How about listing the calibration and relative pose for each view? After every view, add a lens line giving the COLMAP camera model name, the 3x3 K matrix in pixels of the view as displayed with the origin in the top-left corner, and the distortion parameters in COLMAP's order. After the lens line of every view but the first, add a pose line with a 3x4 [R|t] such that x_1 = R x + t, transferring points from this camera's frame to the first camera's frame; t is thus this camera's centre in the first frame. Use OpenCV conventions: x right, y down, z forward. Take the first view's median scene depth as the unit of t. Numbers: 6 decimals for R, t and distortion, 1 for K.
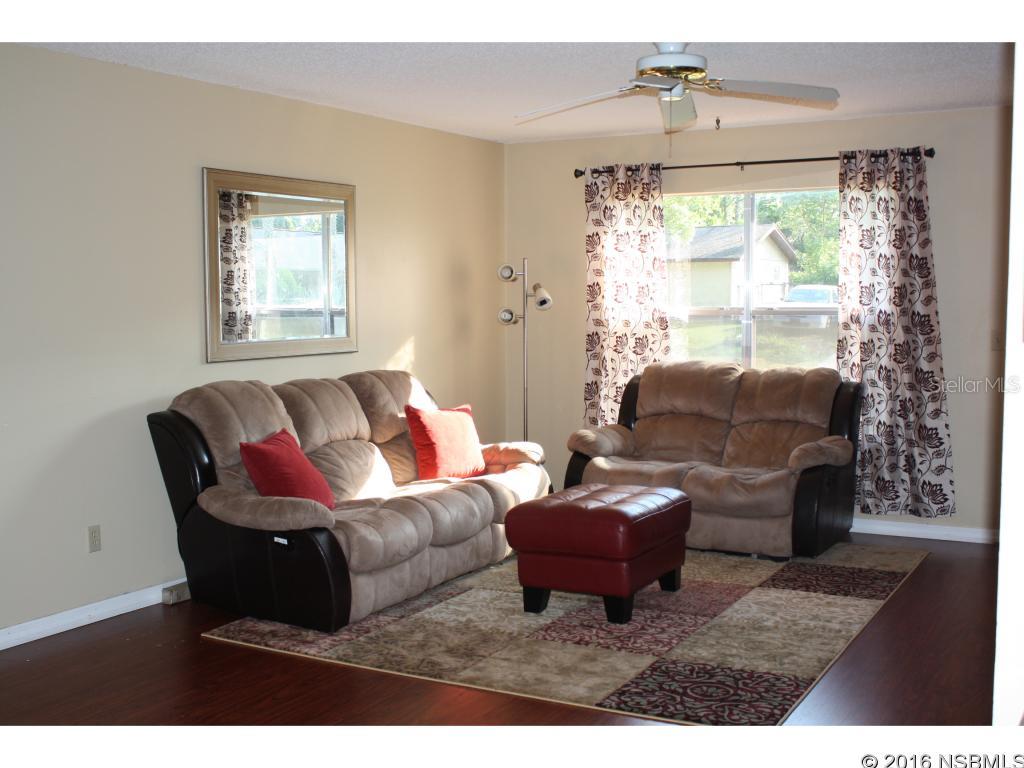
lens RADIAL K [[1163.0, 0, 512.0], [0, 1163.0, 384.0], [0, 0, 1]] dist [-0.068605, 0.003452]
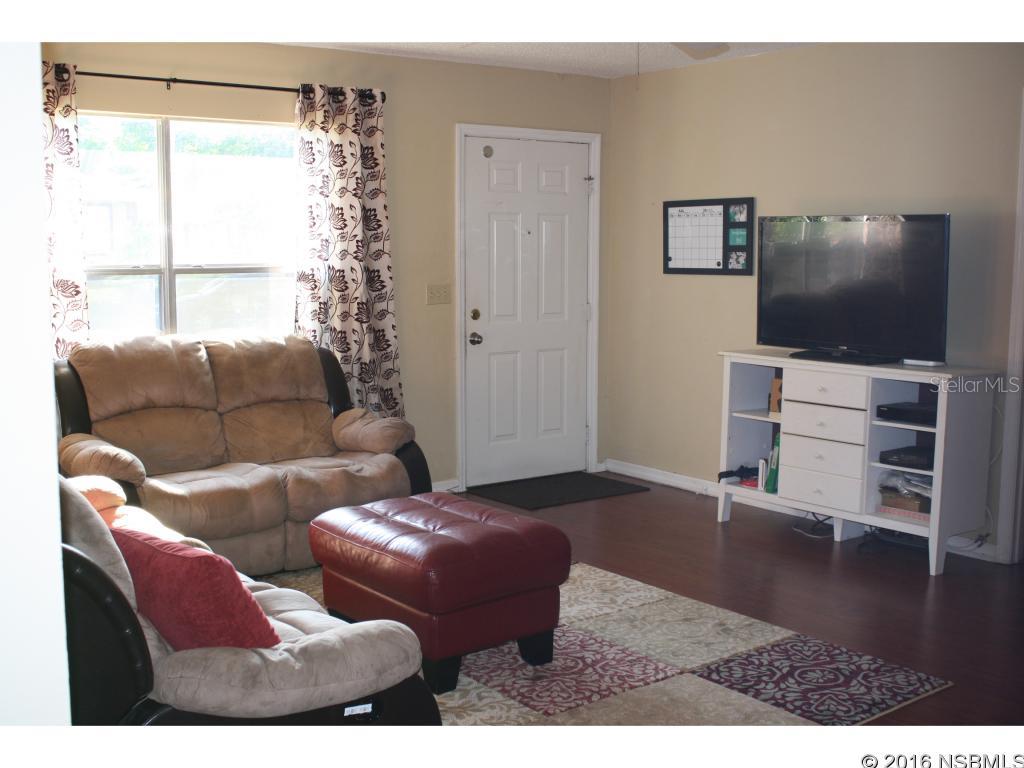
lens RADIAL K [[1163.0, 0, 512.0], [0, 1163.0, 384.0], [0, 0, 1]] dist [-0.068605, 0.003452]
pose [[0.402281, -0.104169, 0.909571, -0.468881], [0.060277, 0.994364, 0.087221, -0.043537], [-0.913530, 0.019739, 0.406293, 0.513308]]
